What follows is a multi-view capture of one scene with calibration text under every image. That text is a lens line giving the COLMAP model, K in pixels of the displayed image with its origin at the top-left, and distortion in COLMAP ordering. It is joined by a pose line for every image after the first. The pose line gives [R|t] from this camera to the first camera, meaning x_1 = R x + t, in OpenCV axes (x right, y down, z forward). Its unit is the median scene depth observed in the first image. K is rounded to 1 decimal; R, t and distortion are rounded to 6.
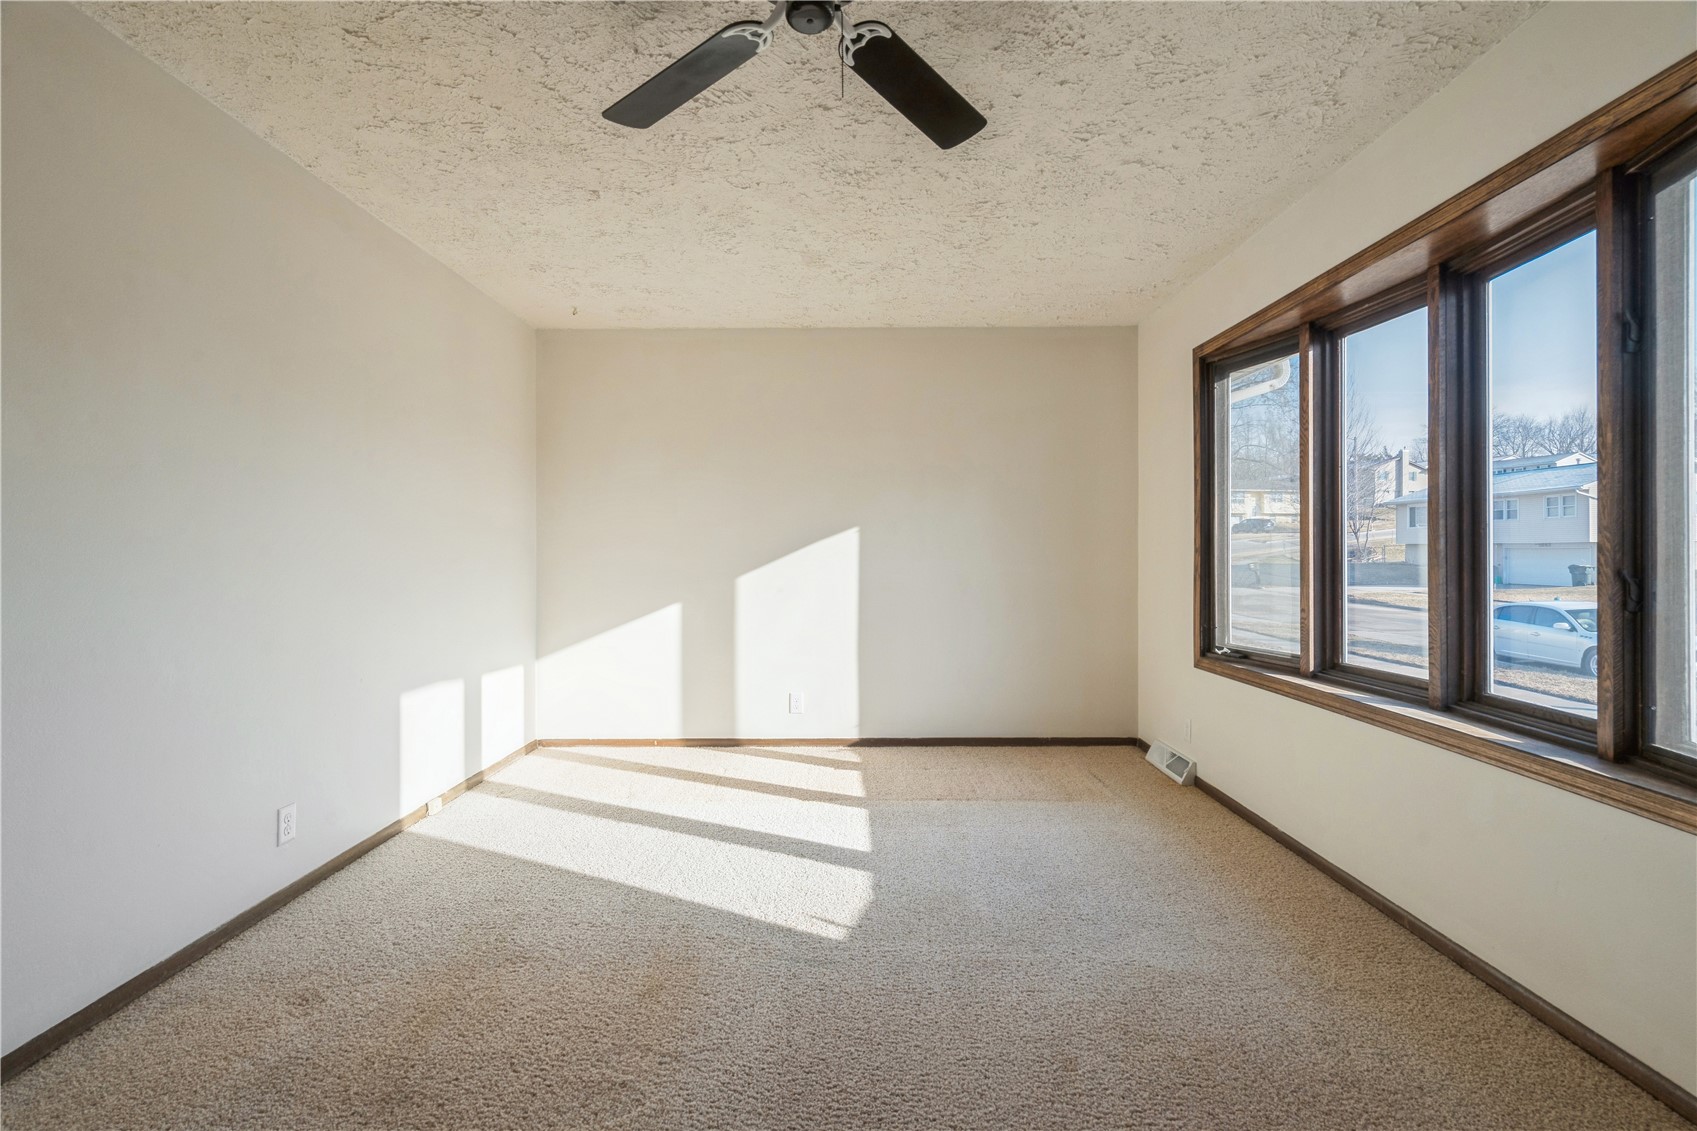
lens RADIAL K [[767.5, 0, 852.4], [0, 767.5, 550.5], [0, 0, 1]] dist [0.002667, 0.000161]
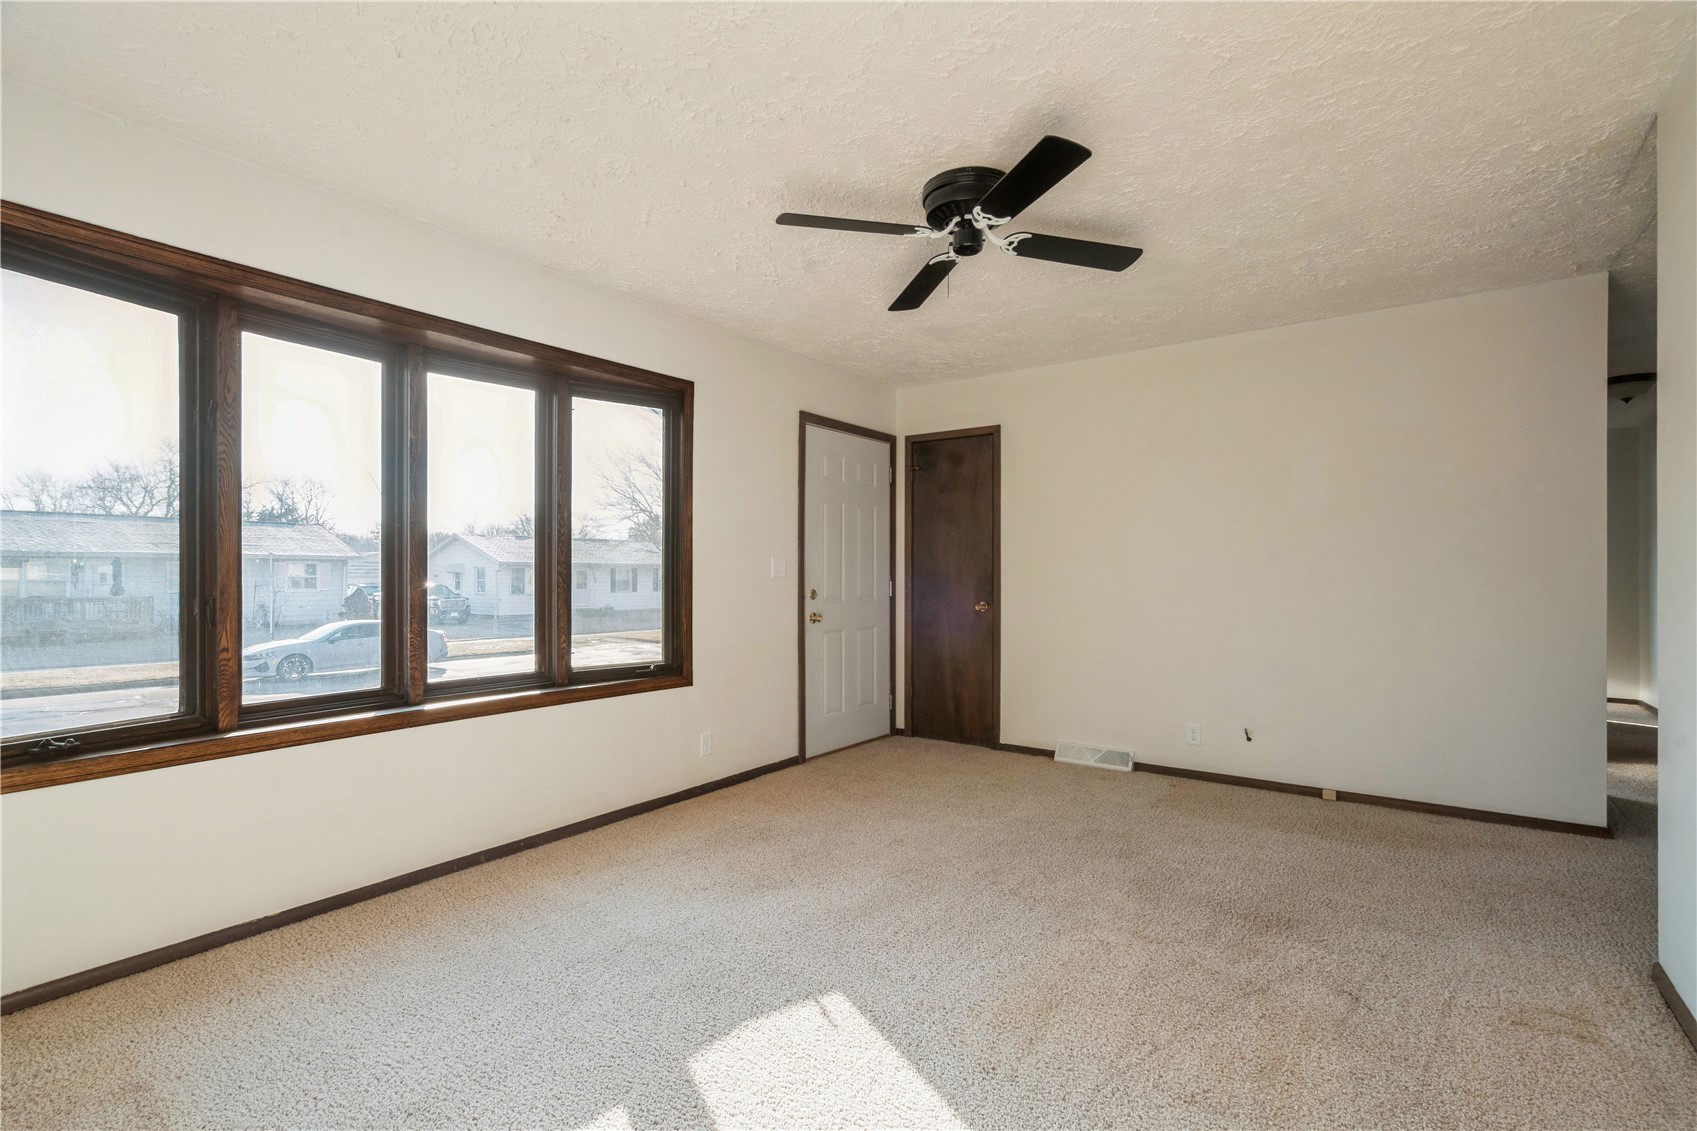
lens RADIAL K [[767.5, 0, 840.5], [0, 767.5, 577.2], [0, 0, 1]] dist [0.002667, 0.000161]
pose [[-0.804317, 0.022412, 0.593777, -0.373941], [0.022016, 0.999726, -0.007912, 0.018241], [-0.593792, 0.006709, -0.804590, 1.146240]]
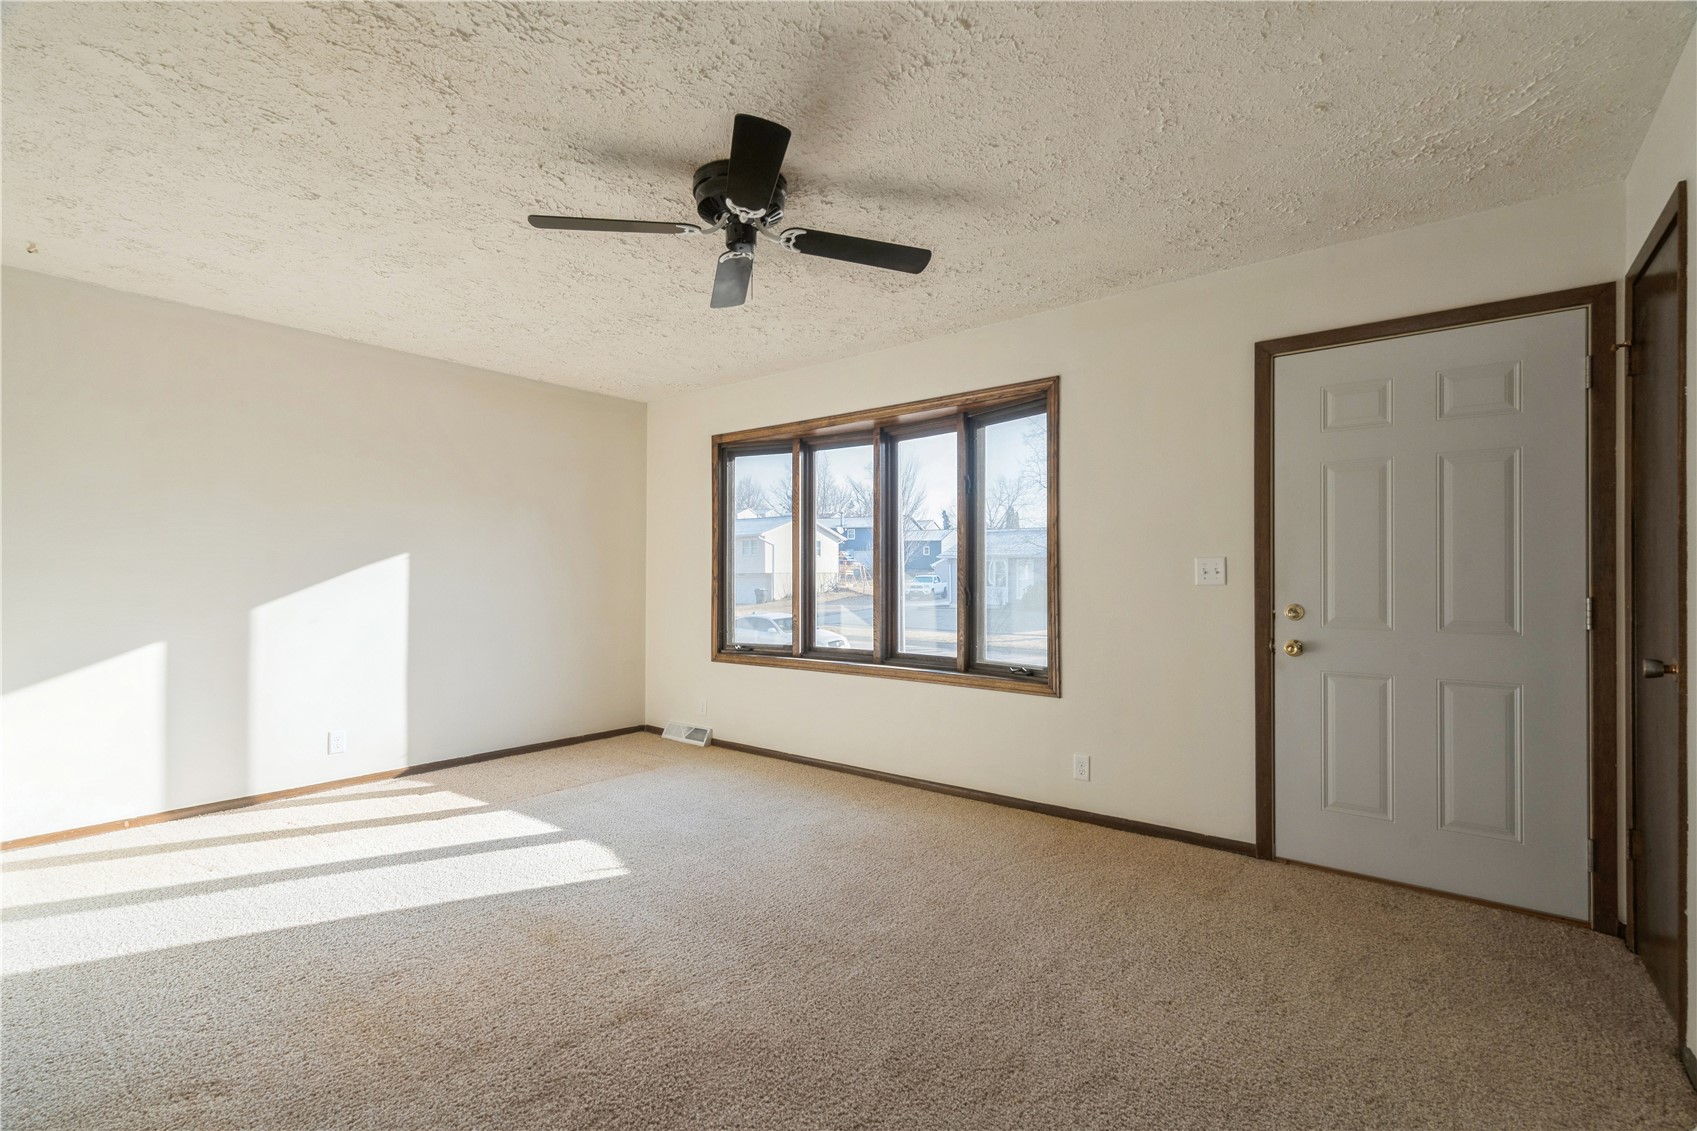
lens RADIAL K [[767.5, 0, 850.7], [0, 767.5, 566.7], [0, 0, 1]] dist [0.002667, 0.000161]
pose [[0.616826, 0.014800, 0.786960, -0.549917], [-0.004088, 0.999870, -0.015600, -0.000571], [-0.787089, 0.006406, 0.616807, -0.076830]]
